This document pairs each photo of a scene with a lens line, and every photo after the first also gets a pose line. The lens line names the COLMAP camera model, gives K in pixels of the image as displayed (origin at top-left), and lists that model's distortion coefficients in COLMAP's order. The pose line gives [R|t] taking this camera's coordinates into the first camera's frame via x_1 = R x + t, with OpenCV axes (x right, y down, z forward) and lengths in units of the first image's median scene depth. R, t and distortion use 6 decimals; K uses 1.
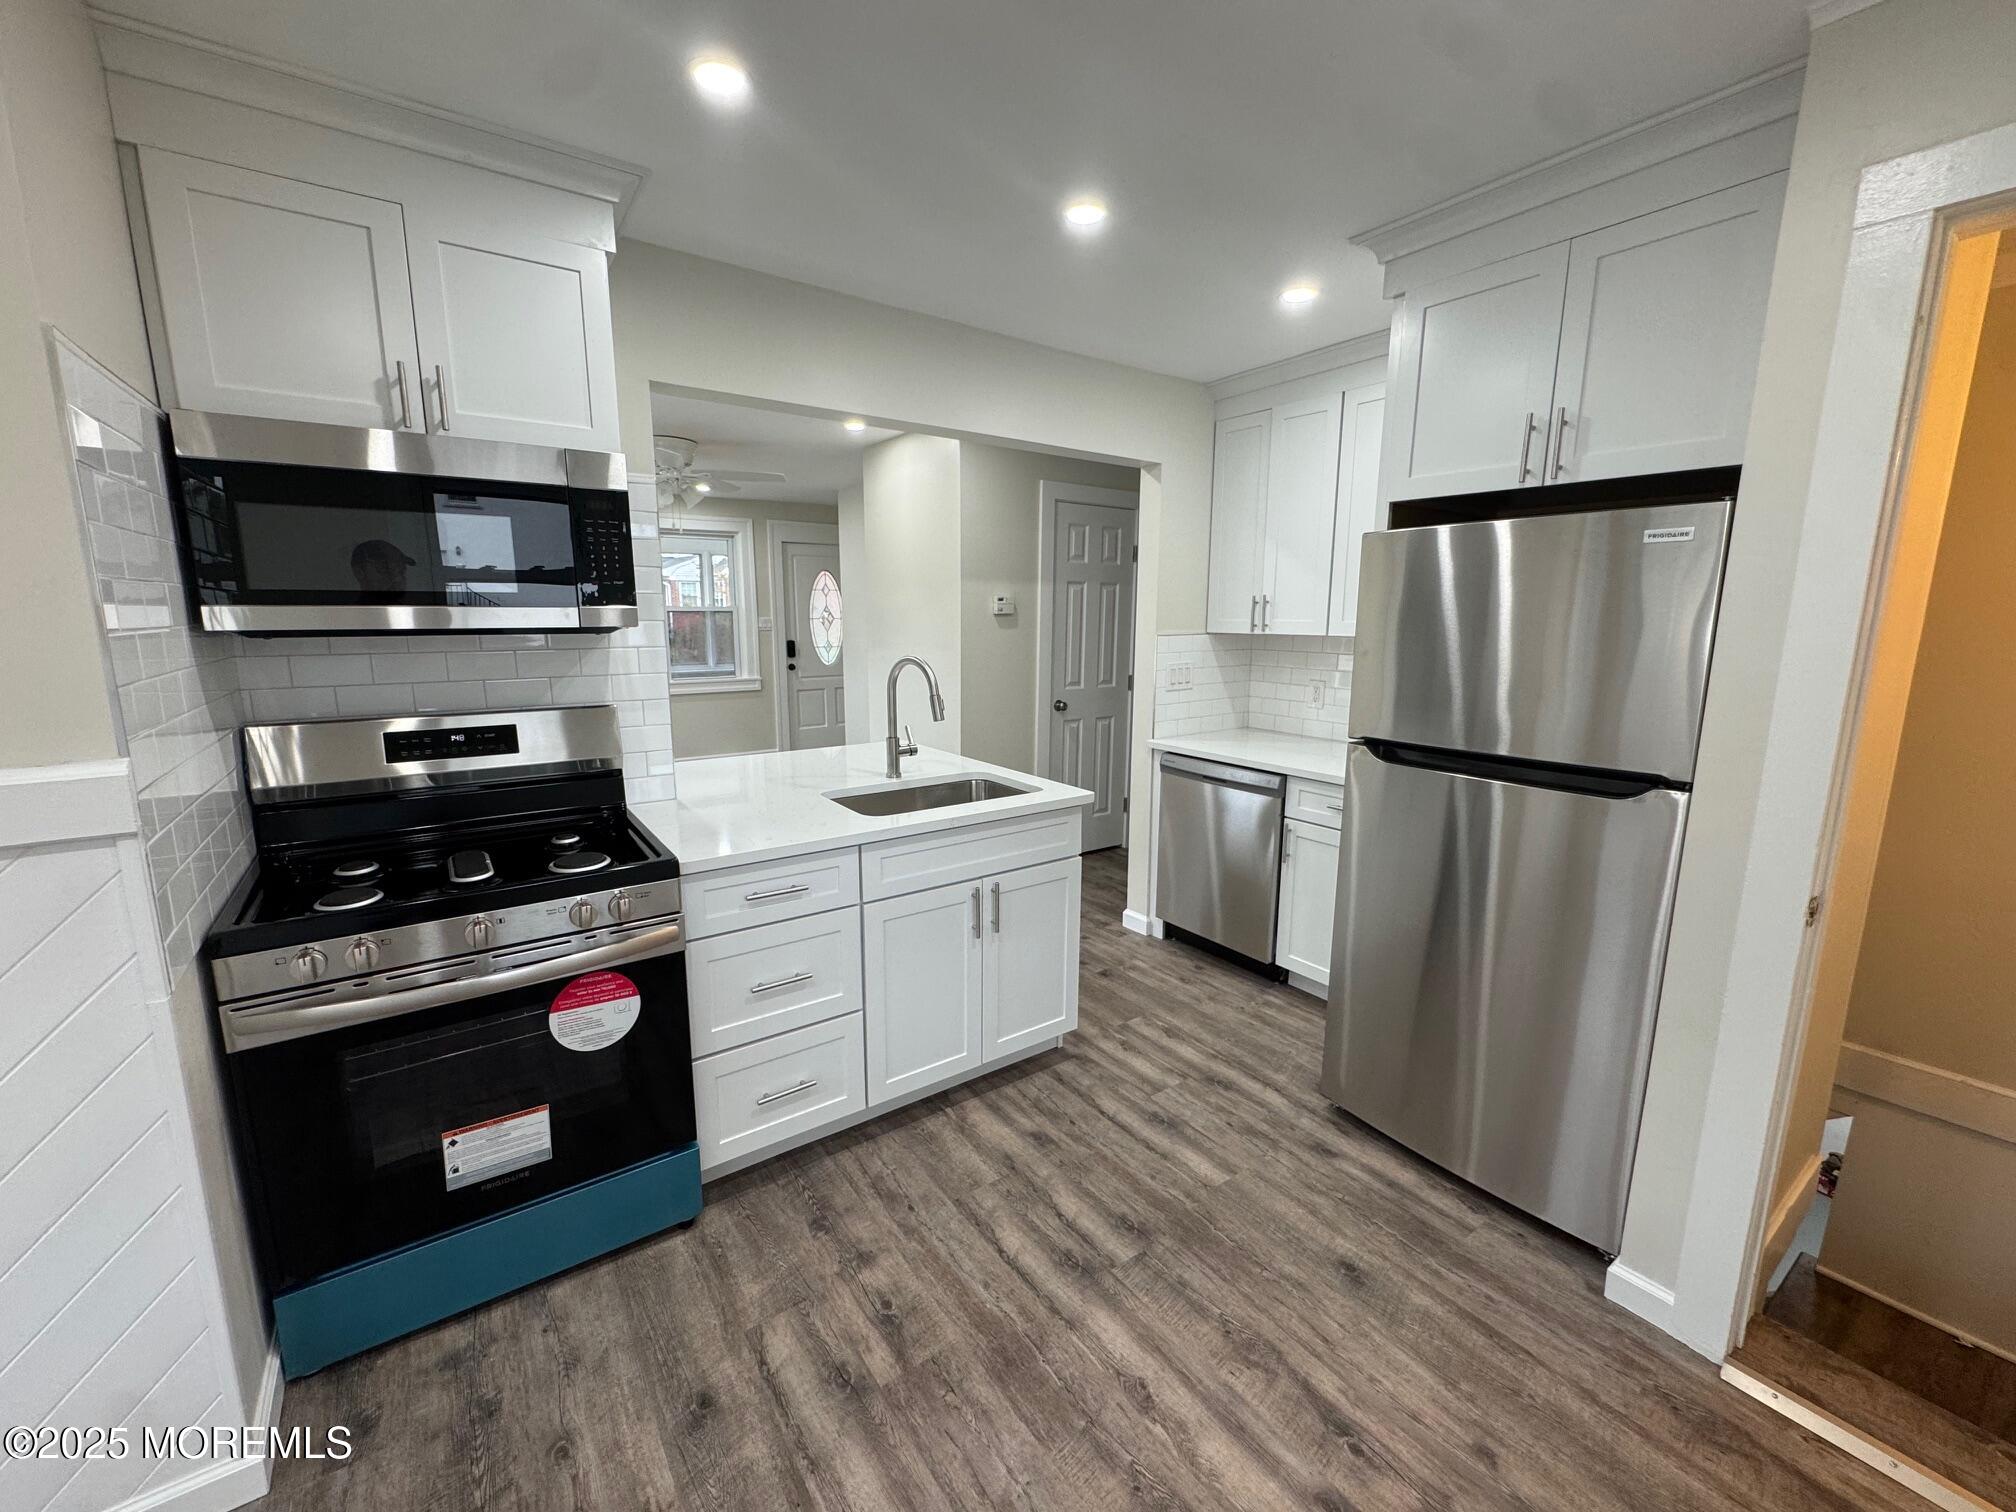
lens RADIAL K [[812.8, 0, 1006.6], [0, 812.8, 756.2], [0, 0, 1]] dist [-0.005661, 0.000820]
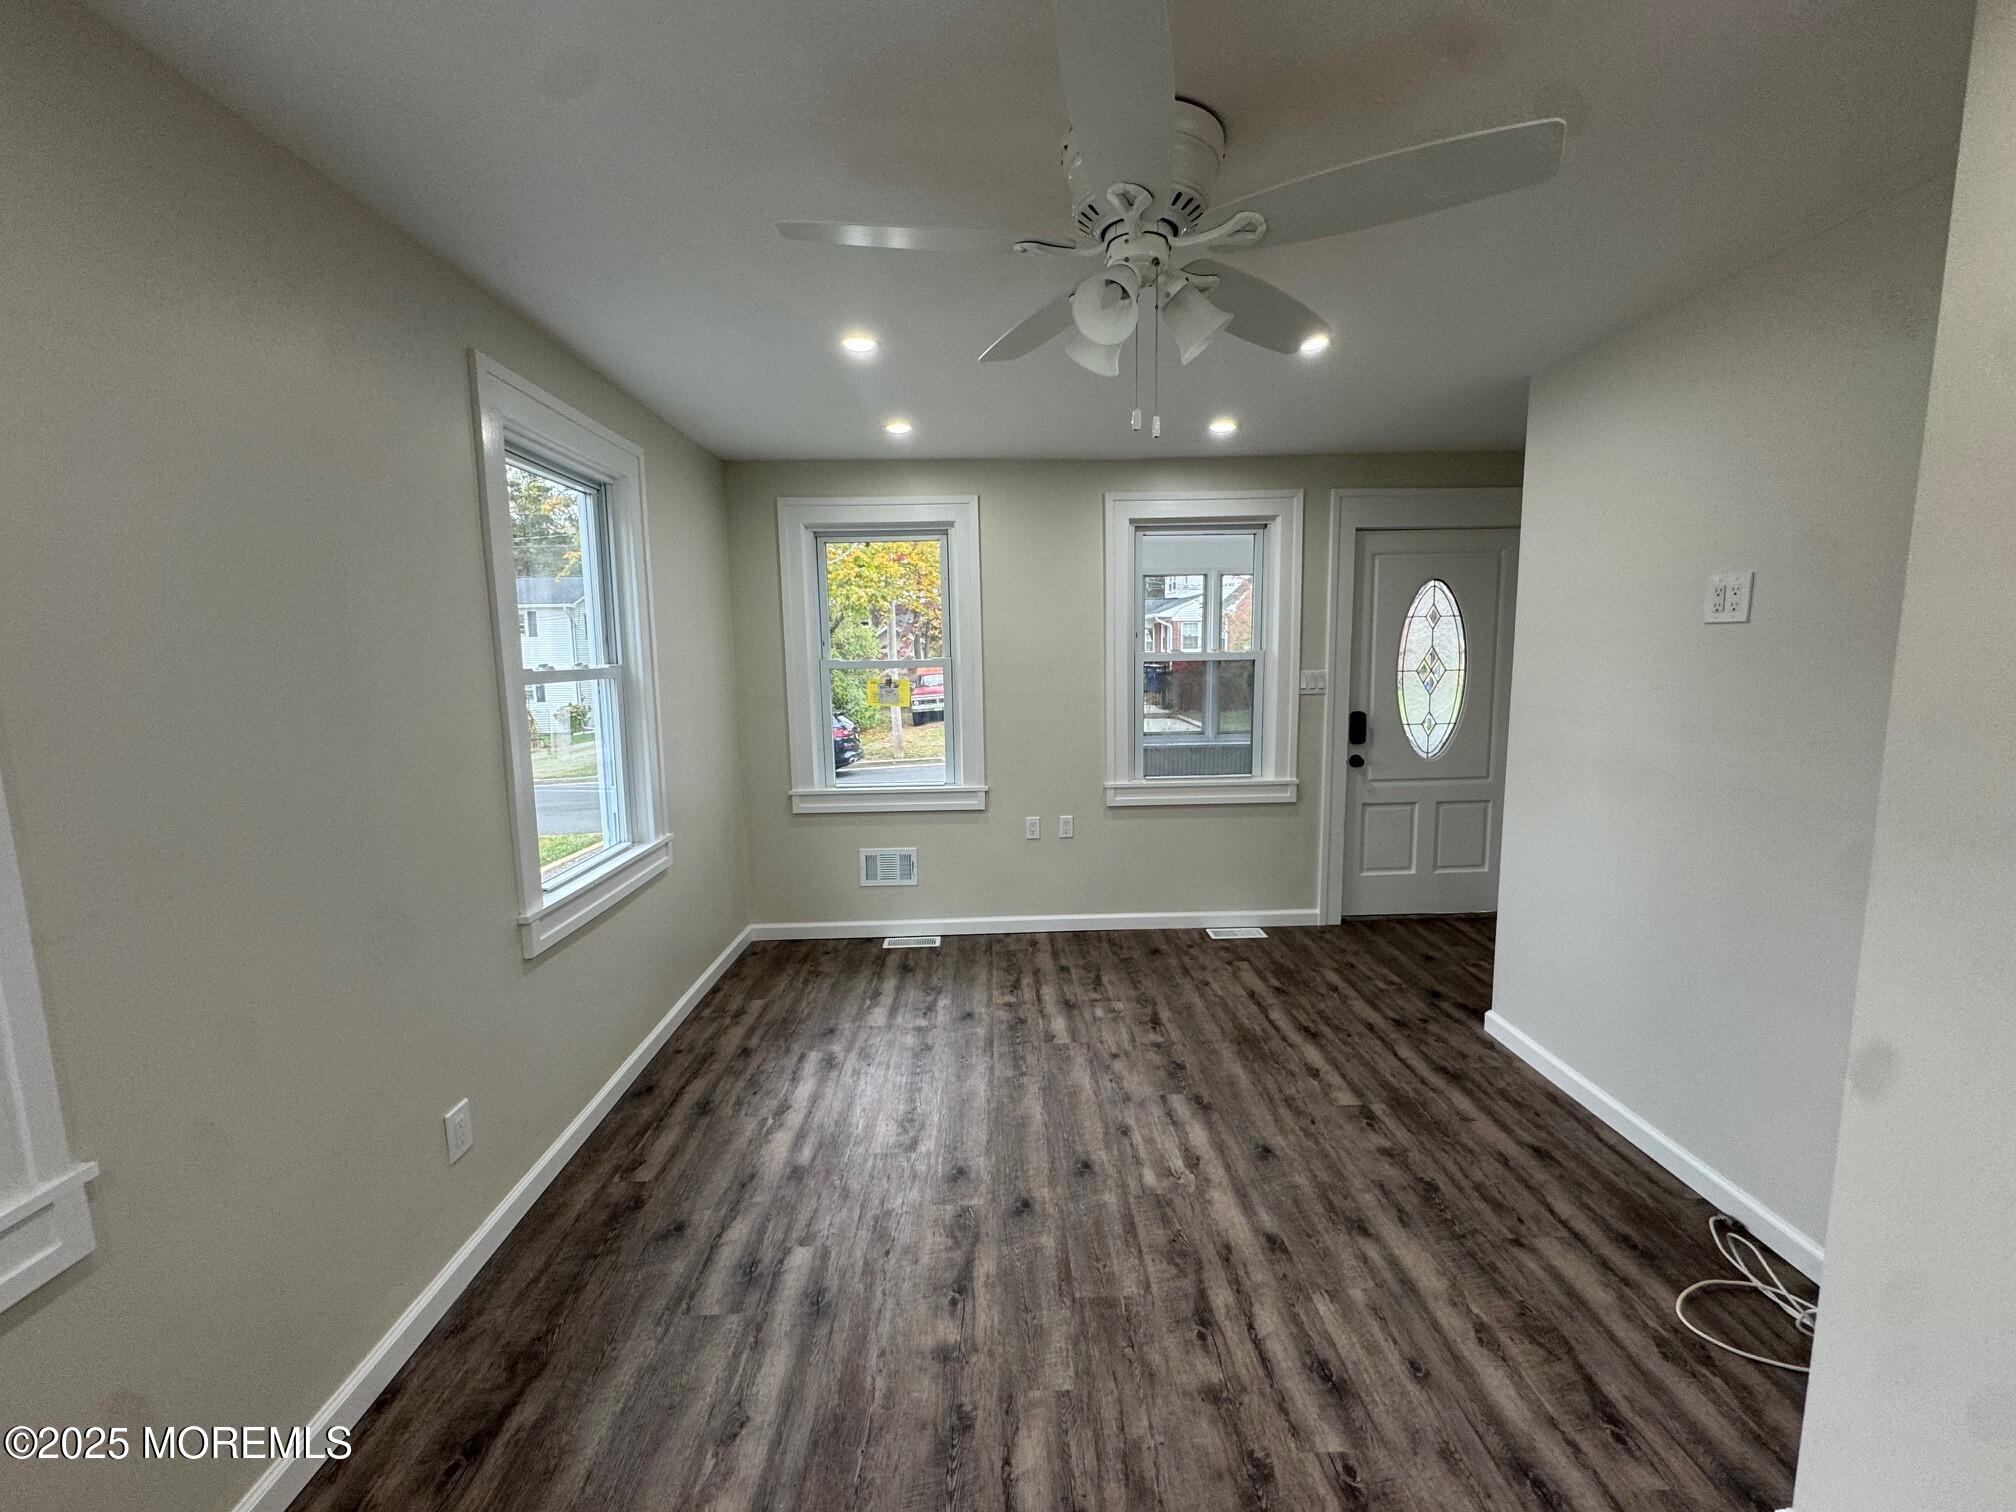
lens RADIAL K [[812.8, 0, 1017.9], [0, 812.8, 756.1], [0, 0, 1]] dist [-0.005661, 0.000820]
pose [[0.823626, 0.049968, -0.564927, -0.147690], [-0.080392, 0.996339, -0.029080, -0.080387], [0.561406, 0.069367, 0.824628, 0.436891]]
